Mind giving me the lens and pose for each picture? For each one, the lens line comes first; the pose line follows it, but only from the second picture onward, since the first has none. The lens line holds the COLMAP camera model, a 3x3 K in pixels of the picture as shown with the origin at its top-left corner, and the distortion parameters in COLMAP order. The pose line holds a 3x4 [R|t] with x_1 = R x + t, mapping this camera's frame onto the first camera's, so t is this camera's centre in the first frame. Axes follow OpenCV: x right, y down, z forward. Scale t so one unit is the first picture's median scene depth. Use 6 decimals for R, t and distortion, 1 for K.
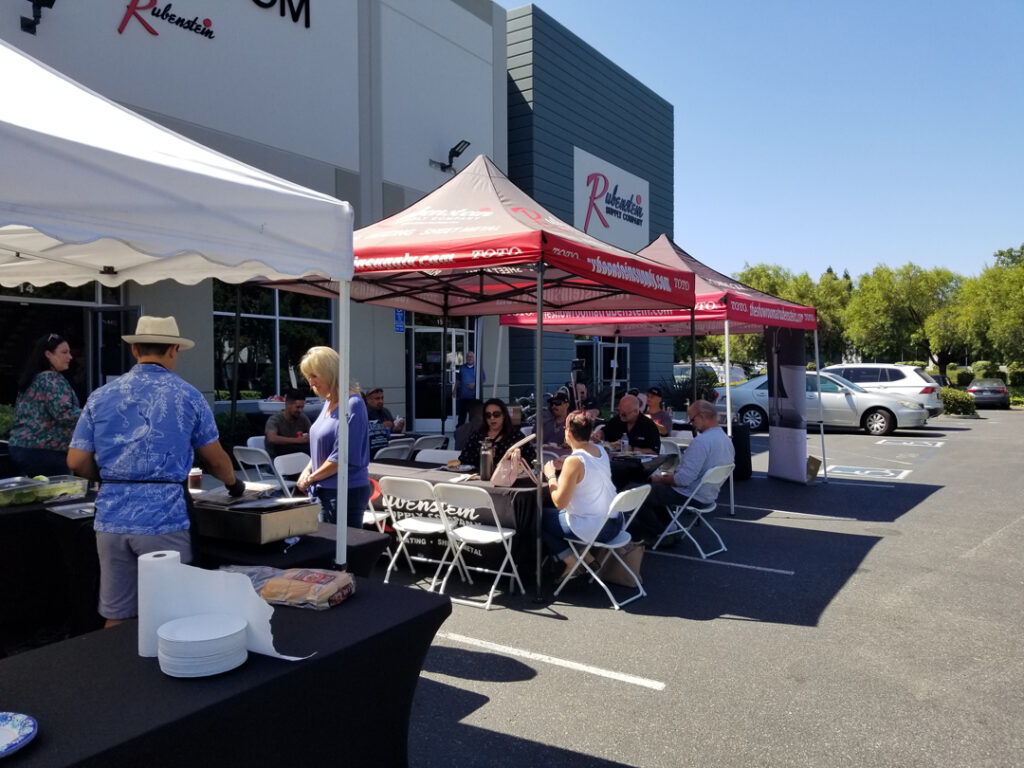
lens RADIAL K [[776.8, 0, 512.0], [0, 776.8, 384.0], [0, 0, 1]] dist [0.058588, -0.107283]
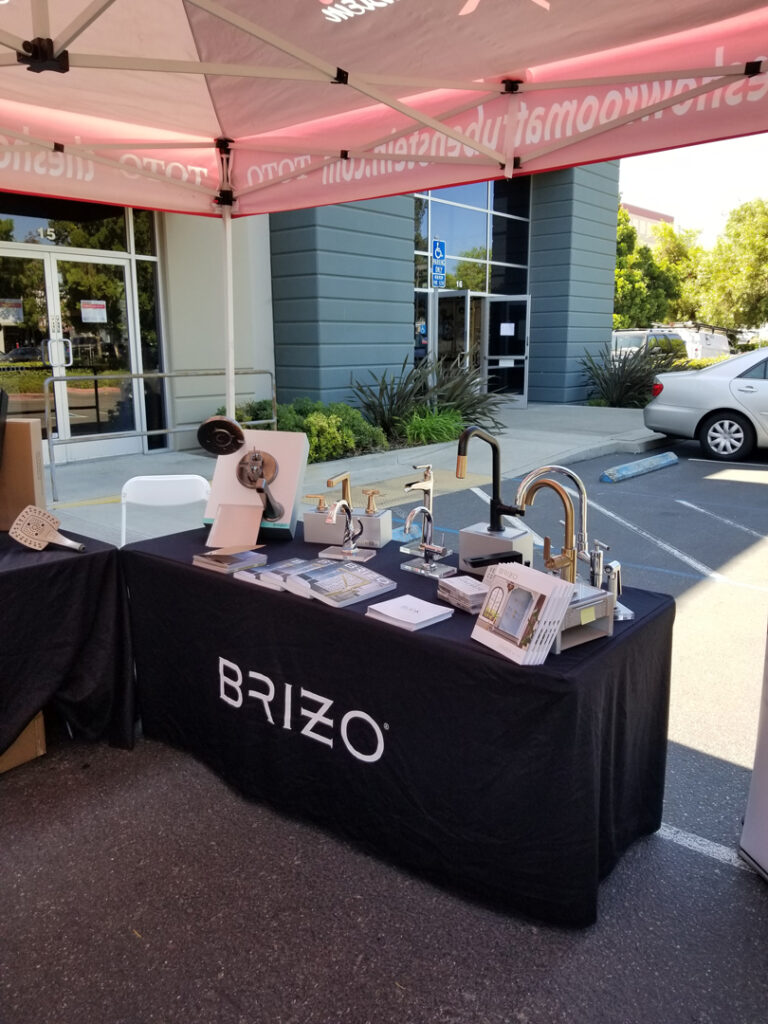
lens RADIAL K [[776.8, 0, 384.0], [0, 776.8, 512.0], [0, 0, 1]] dist [0.058588, -0.107283]
pose [[0.992846, 0.027997, -0.116075, 0.074077], [-0.004290, 0.979859, 0.199643, -0.004523], [0.119327, -0.197717, 0.972969, 0.234138]]
